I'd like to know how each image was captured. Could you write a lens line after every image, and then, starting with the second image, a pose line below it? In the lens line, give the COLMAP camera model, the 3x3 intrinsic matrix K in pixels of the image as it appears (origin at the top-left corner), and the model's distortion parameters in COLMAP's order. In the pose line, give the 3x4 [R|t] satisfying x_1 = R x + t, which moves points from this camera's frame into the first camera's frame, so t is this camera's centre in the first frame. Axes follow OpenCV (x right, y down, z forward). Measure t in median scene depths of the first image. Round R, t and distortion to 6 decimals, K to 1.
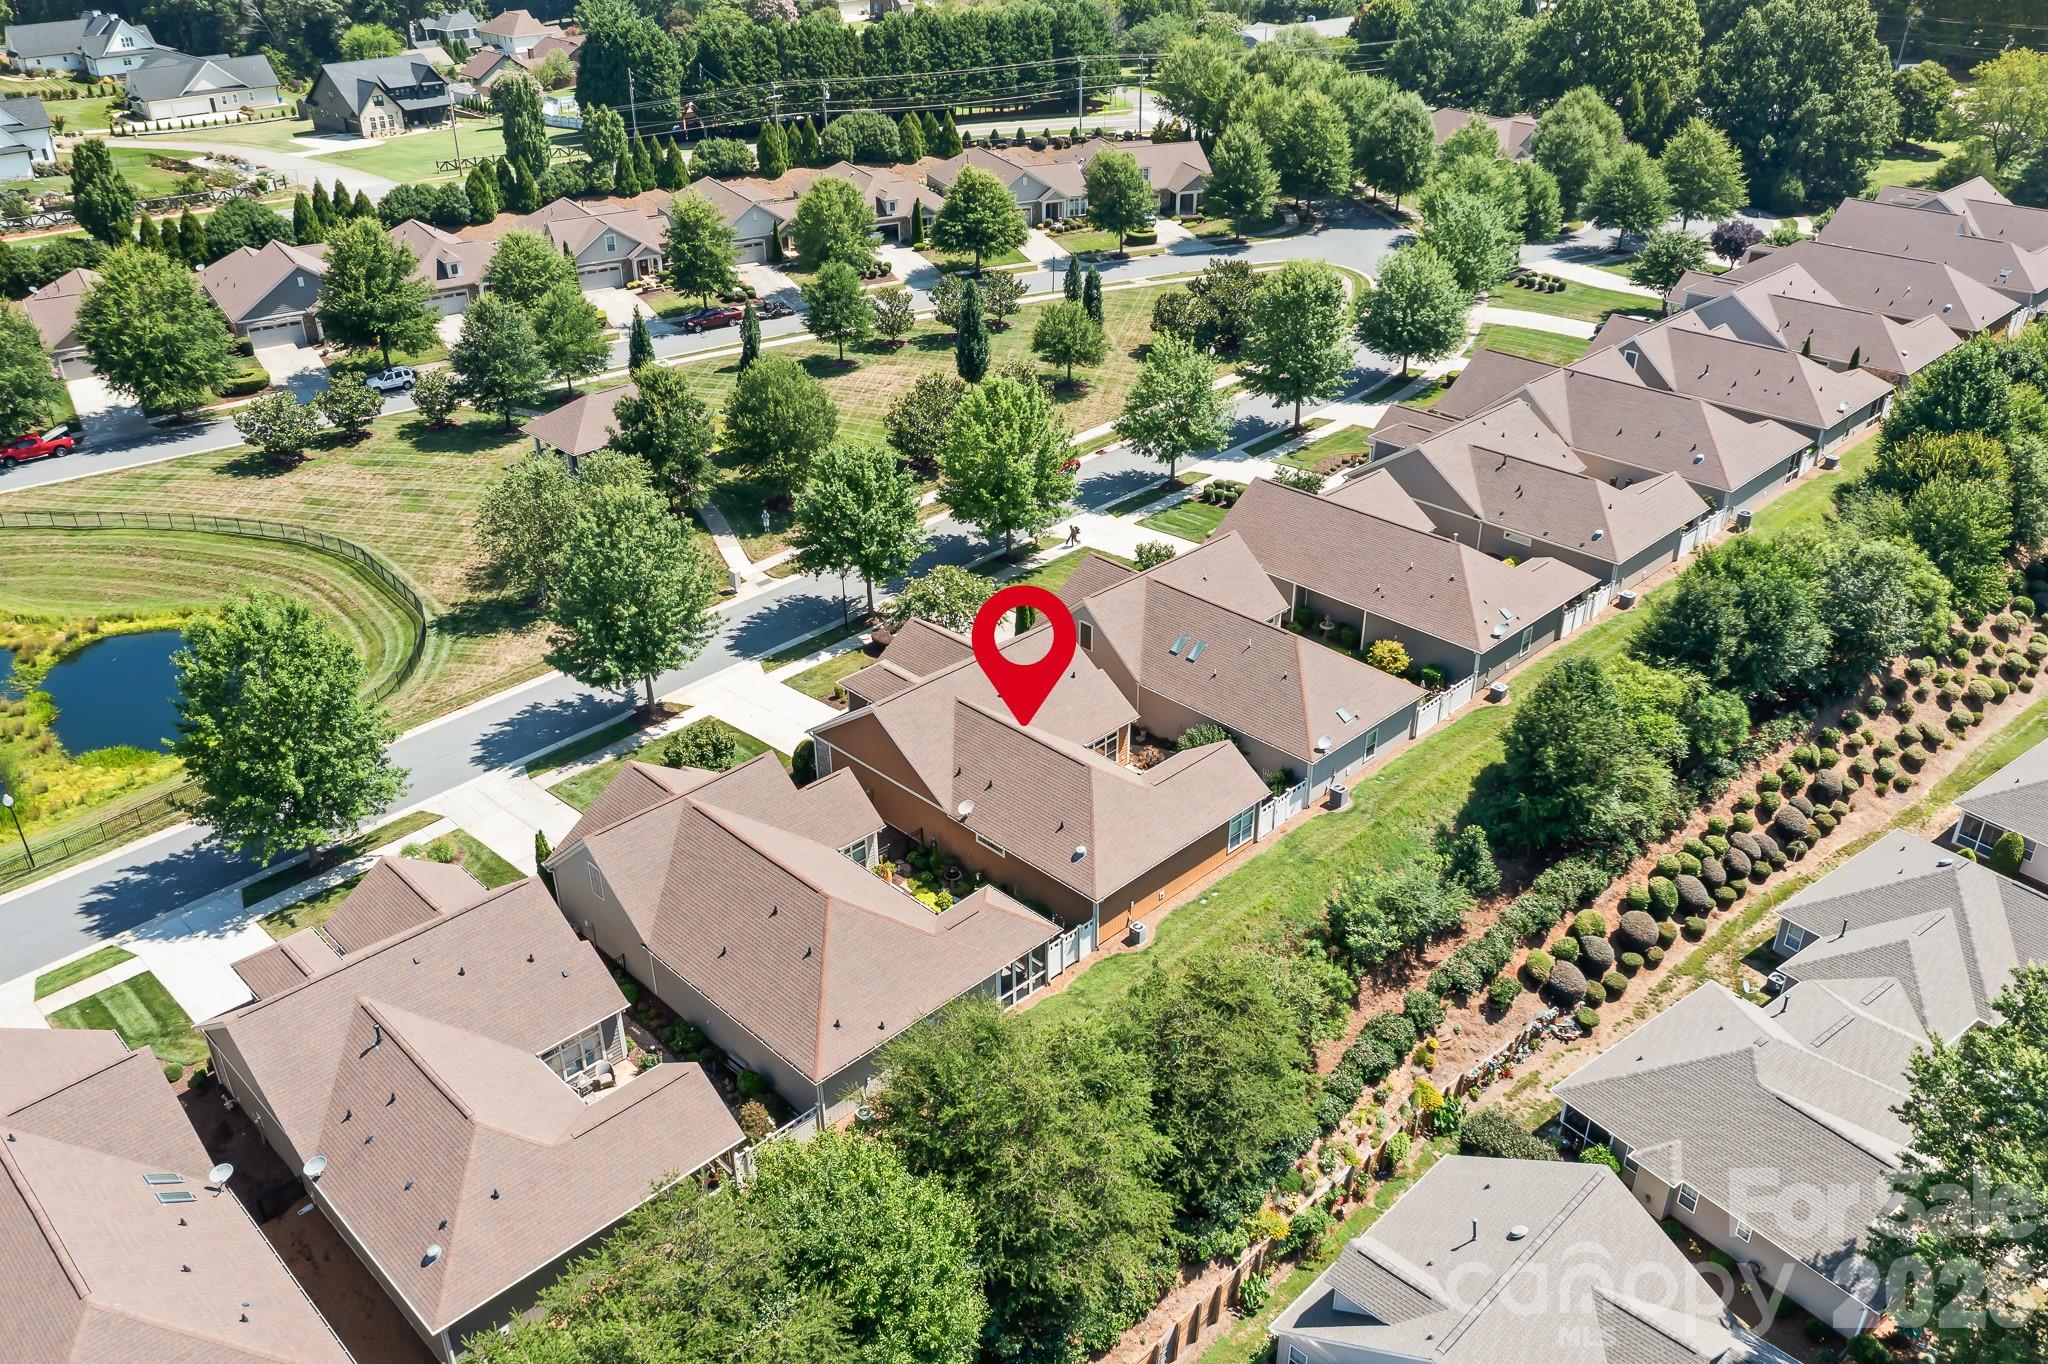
lens RADIAL K [[1612.5, 0, 1018.2], [0, 1612.5, 684.5], [0, 0, 1]] dist [-0.014455, 0.003699]
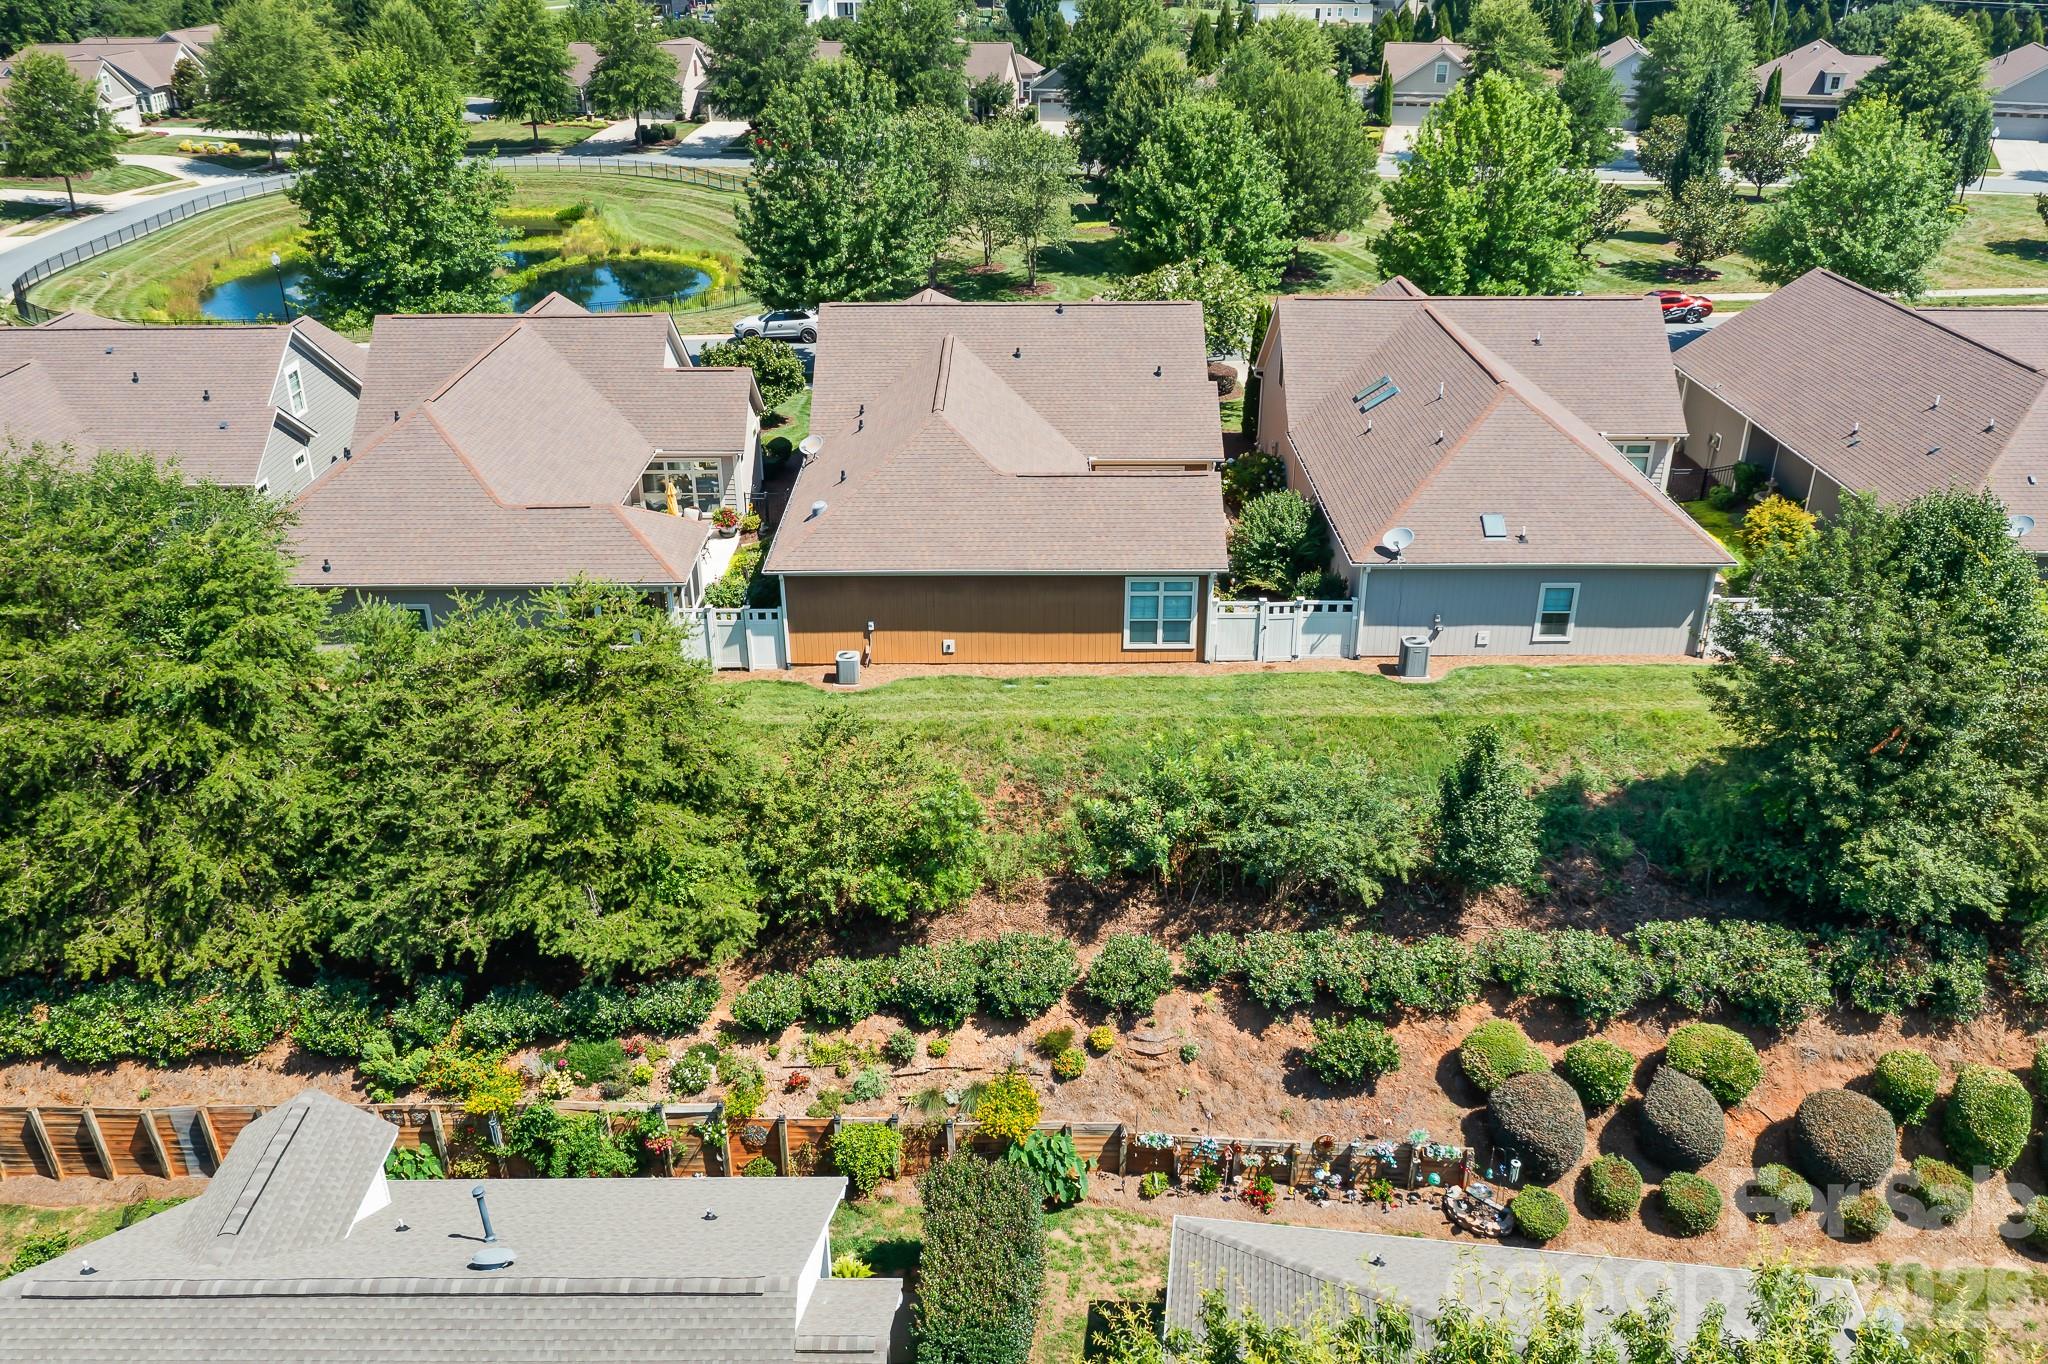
lens RADIAL K [[1612.5, 0, 1018.2], [0, 1612.5, 684.5], [0, 0, 1]] dist [-0.014455, 0.003699]
pose [[0.706893, 0.312714, -0.634438, 0.478263], [-0.344361, 0.935634, 0.077485, 0.088553], [0.617833, 0.163702, 0.769080, 0.556079]]
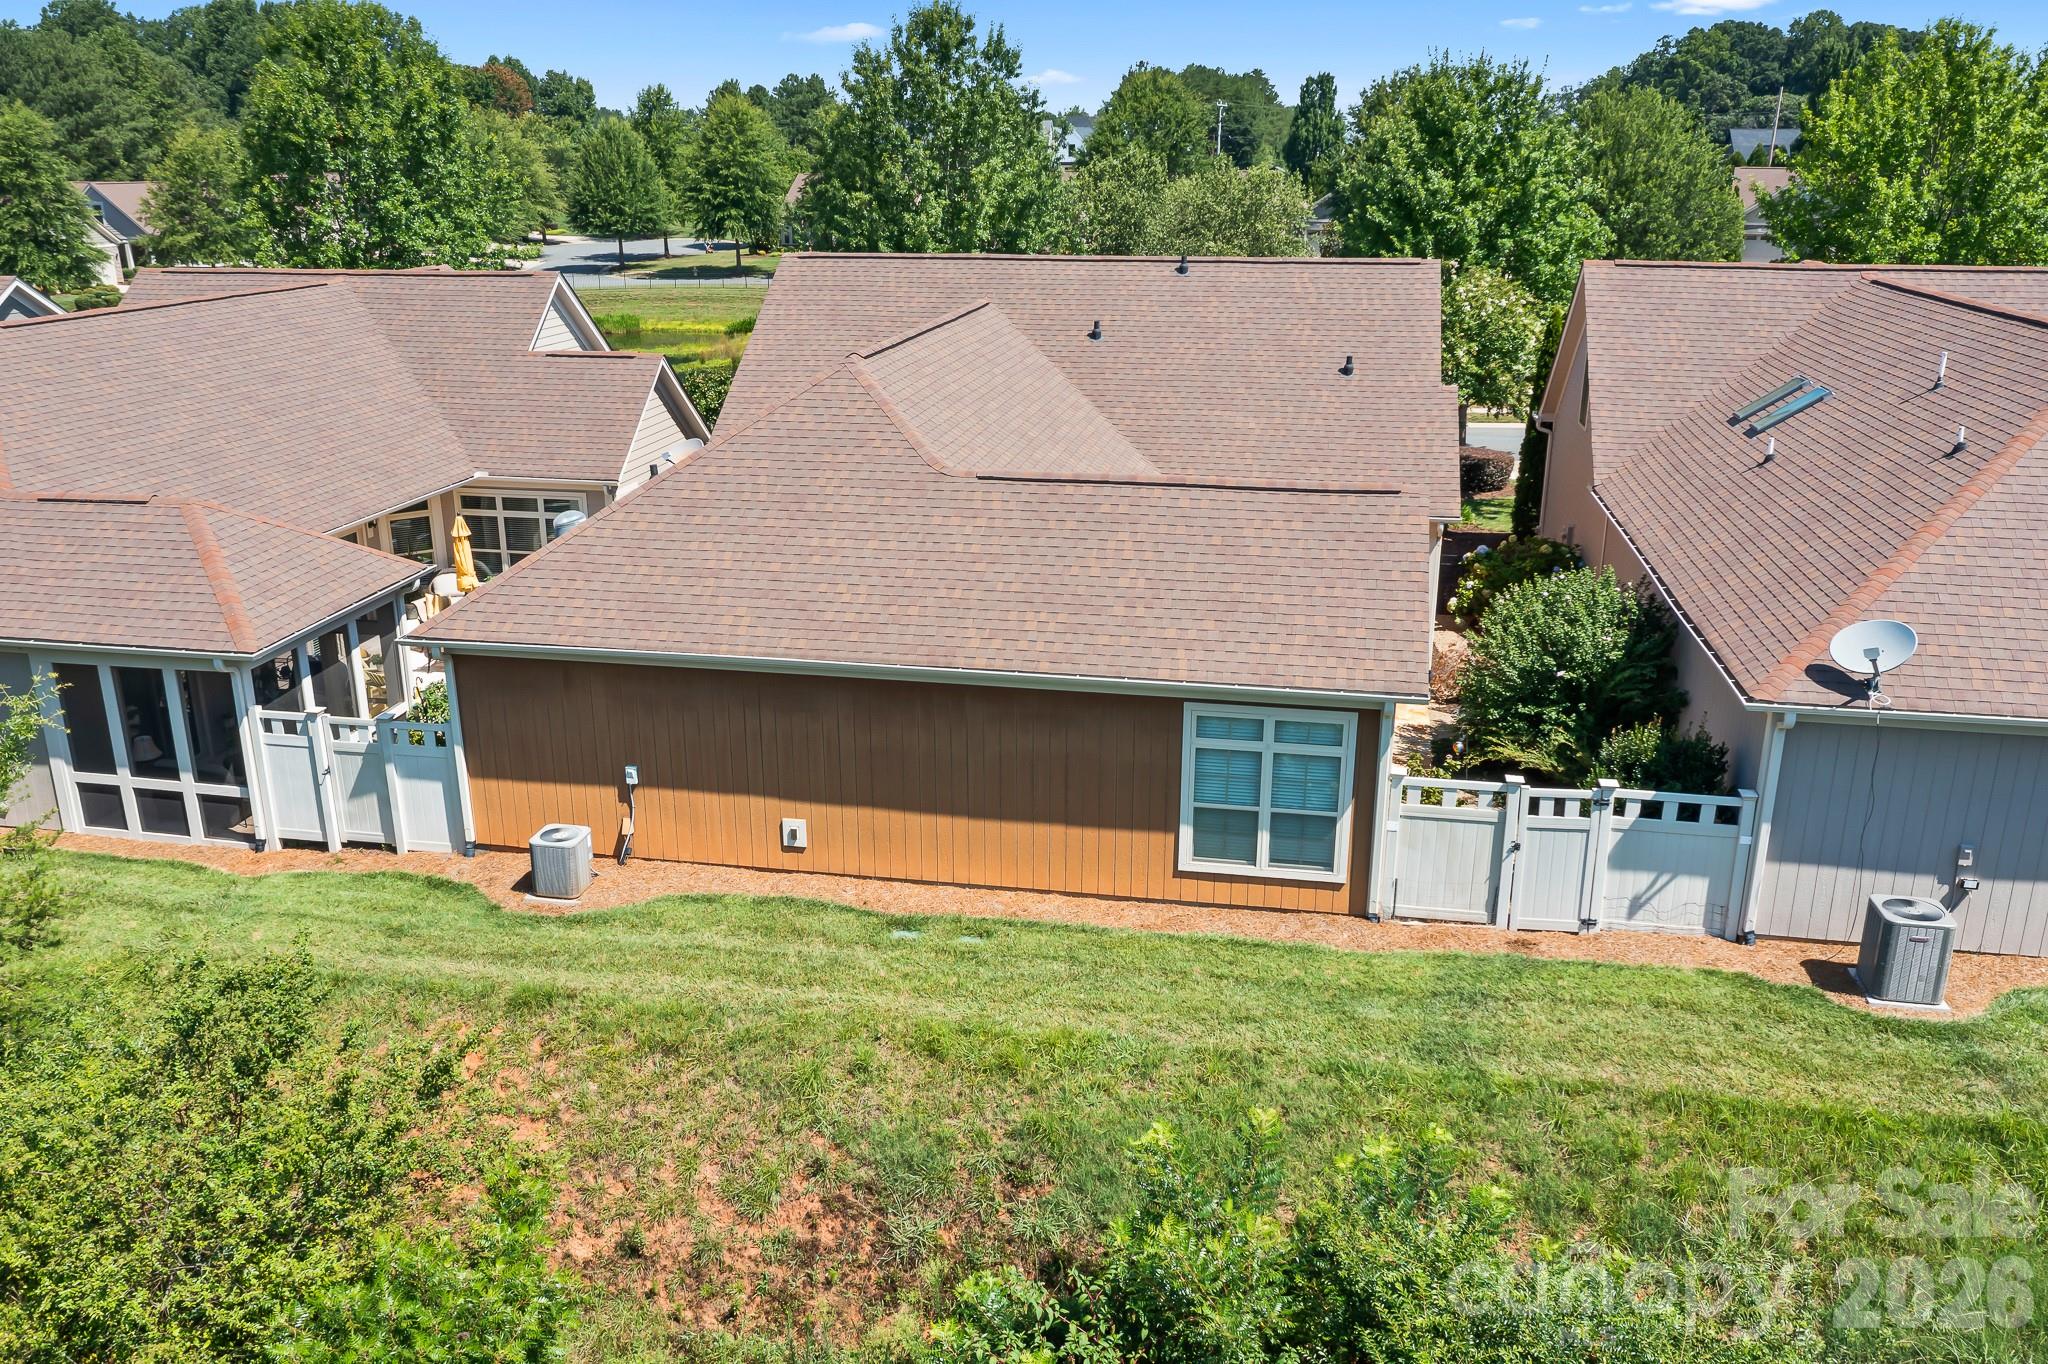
lens RADIAL K [[1612.5, 0, 1018.2], [0, 1612.5, 684.5], [0, 0, 1]] dist [-0.014455, 0.003699]
pose [[0.561587, 0.265181, -0.783772, 0.309520], [-0.404899, 0.914160, 0.019179, 0.087174], [0.721579, 0.306578, 0.620752, 0.838938]]
